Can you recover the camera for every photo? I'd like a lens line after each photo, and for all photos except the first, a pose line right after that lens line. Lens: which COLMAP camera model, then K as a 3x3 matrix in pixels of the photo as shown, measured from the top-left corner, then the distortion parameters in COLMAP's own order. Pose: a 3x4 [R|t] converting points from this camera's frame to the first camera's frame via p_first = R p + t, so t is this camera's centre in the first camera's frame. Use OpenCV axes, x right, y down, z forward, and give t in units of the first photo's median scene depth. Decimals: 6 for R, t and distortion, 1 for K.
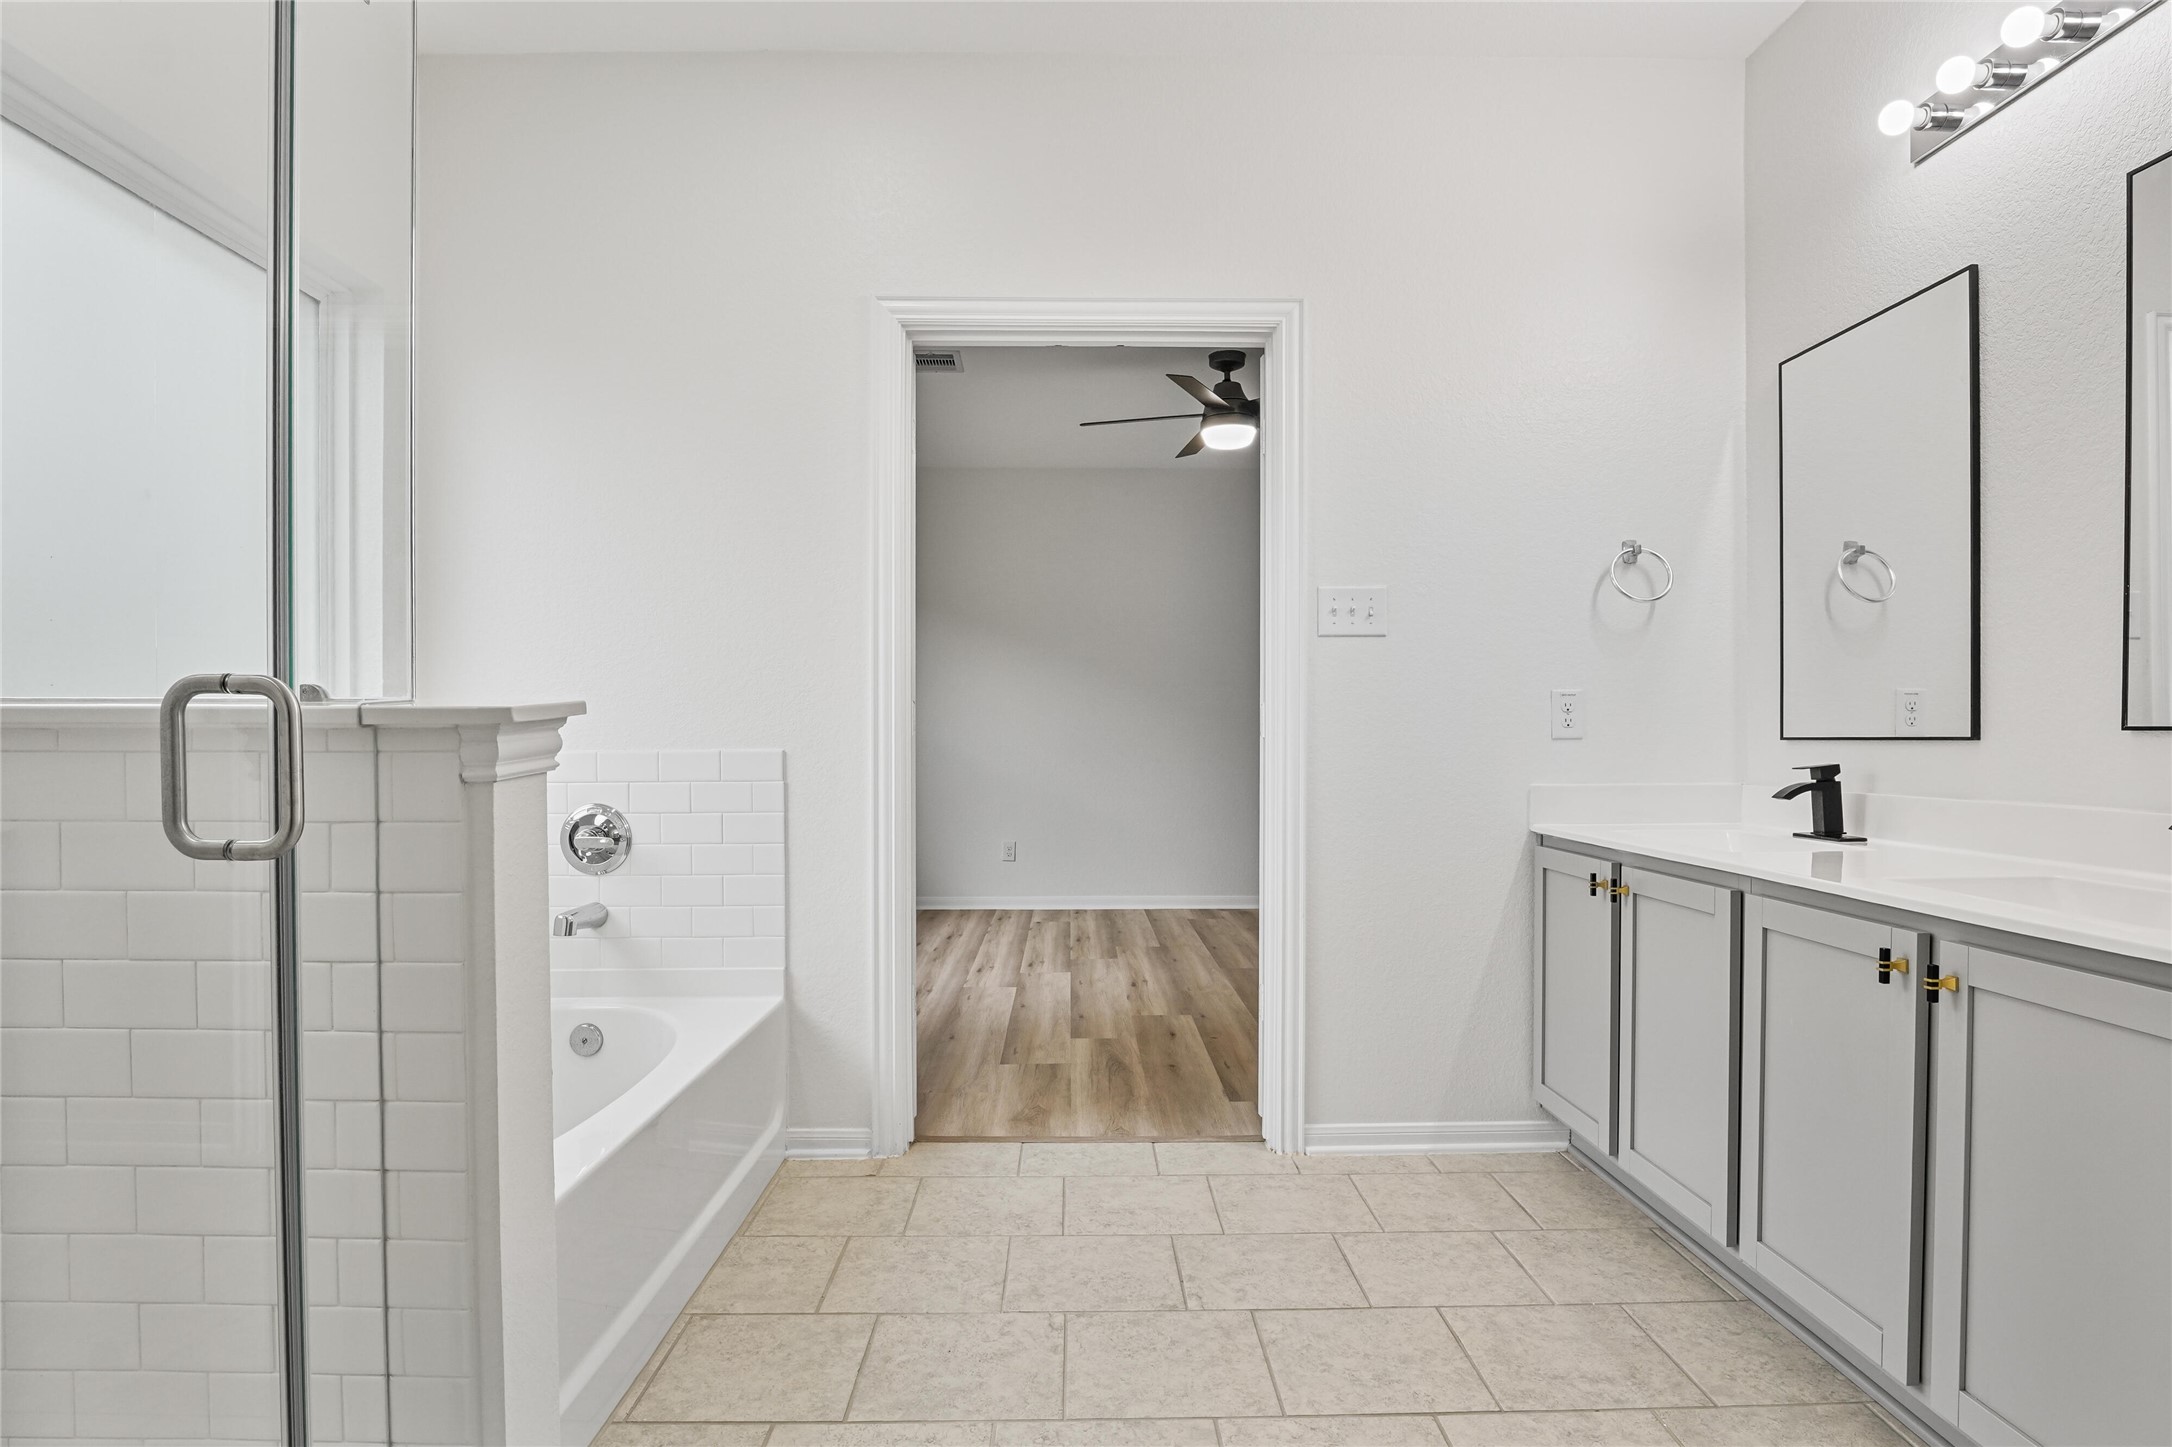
lens RADIAL K [[1163.0, 0, 1096.8], [0, 1163.0, 741.8], [0, 0, 1]] dist [-0.021043, -0.000356]
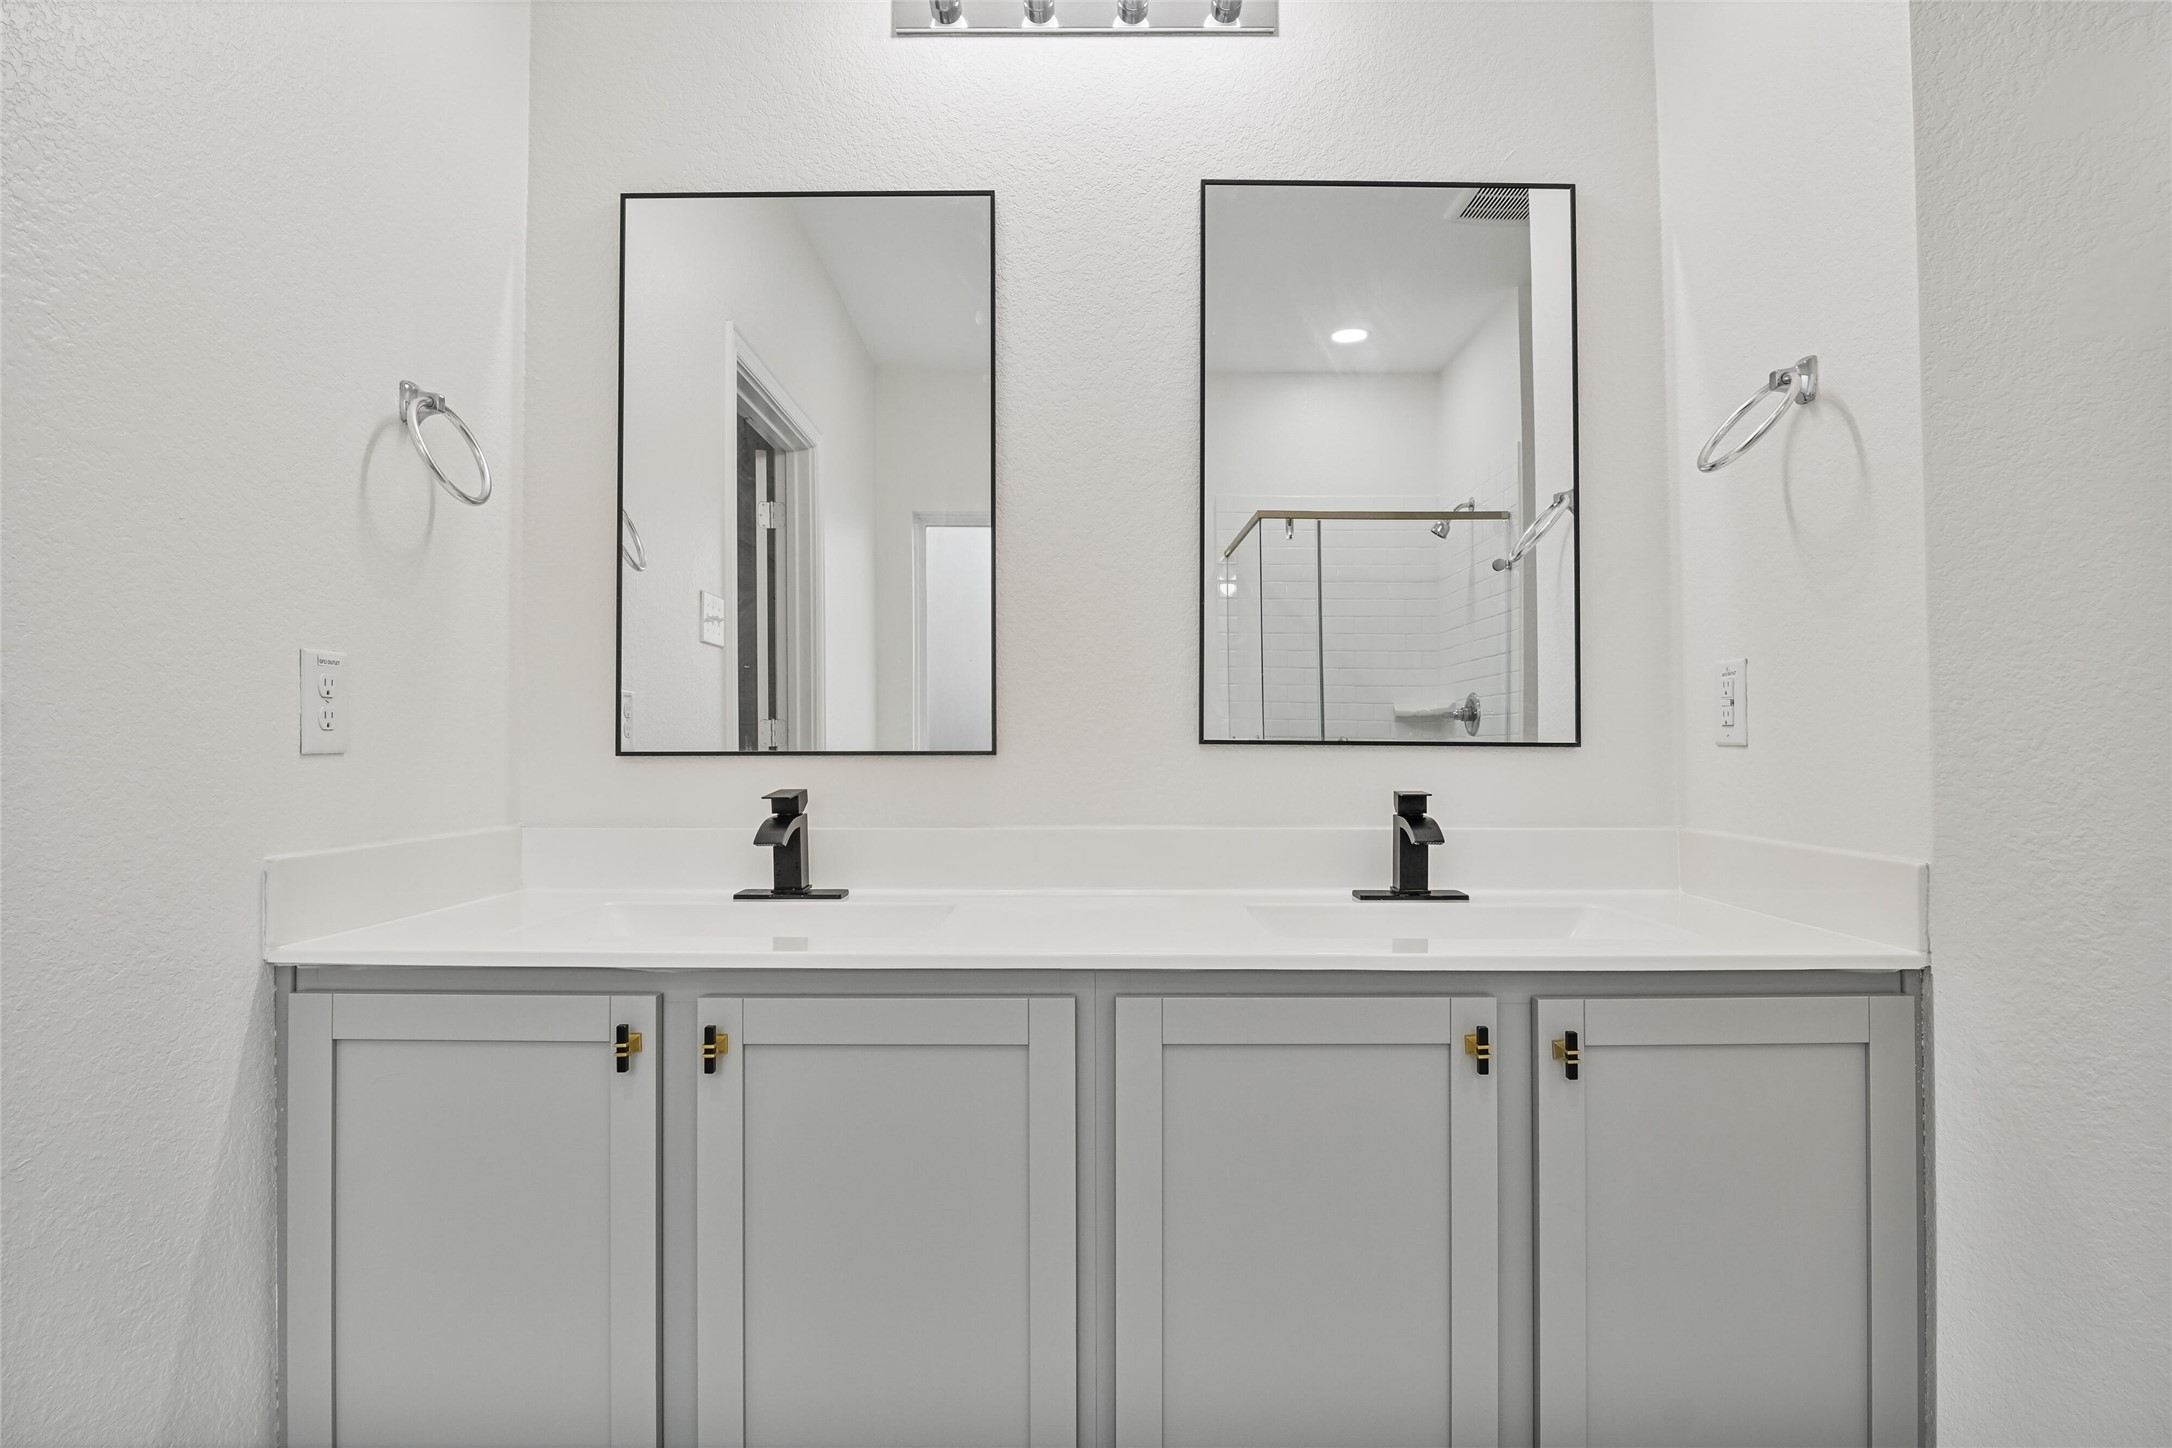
lens RADIAL K [[1074.1, 0, 1086.7], [0, 1074.1, 768.4], [0, 0, 1]] dist [-0.029515, 0.000144]
pose [[0.035832, -0.013734, 0.999263, -0.016266], [0.002162, 0.999904, 0.013666, -0.002251], [-0.999355, 0.001671, 0.035858, 0.705399]]
